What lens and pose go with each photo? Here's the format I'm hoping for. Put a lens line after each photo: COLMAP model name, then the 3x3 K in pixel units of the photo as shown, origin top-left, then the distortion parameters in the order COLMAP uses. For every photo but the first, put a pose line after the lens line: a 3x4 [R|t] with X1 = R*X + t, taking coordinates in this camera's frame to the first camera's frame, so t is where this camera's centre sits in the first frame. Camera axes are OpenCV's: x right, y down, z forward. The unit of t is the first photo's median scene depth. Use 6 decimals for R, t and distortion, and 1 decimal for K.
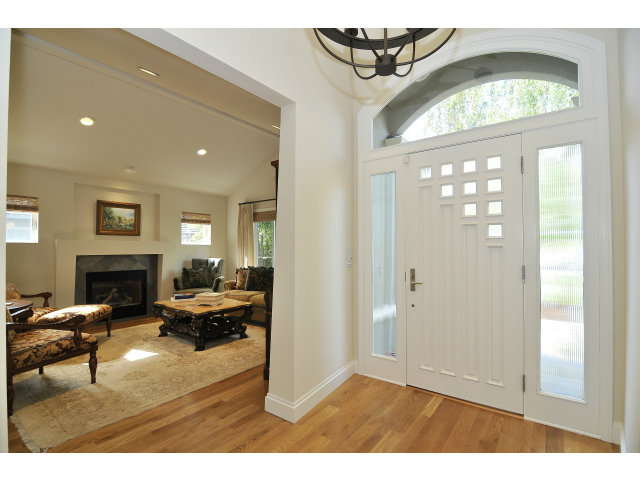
lens RADIAL K [[304.7, 0, 321.2], [0, 304.7, 245.8], [0, 0, 1]] dist [-0.002086, -0.016279]
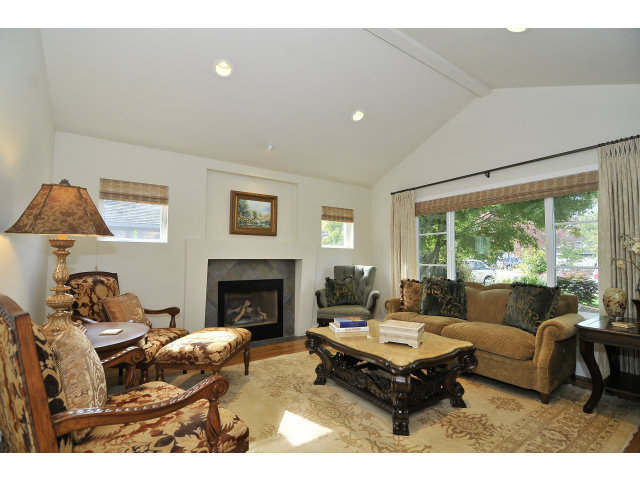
lens RADIAL K [[304.7, 0, 321.2], [0, 304.7, 245.8], [0, 0, 1]] dist [-0.002086, -0.016279]
pose [[0.949728, -0.010631, -0.312897, -0.246173], [-0.000244, 0.999398, -0.034697, 0.021276], [0.313078, 0.033029, 0.949153, 0.294729]]
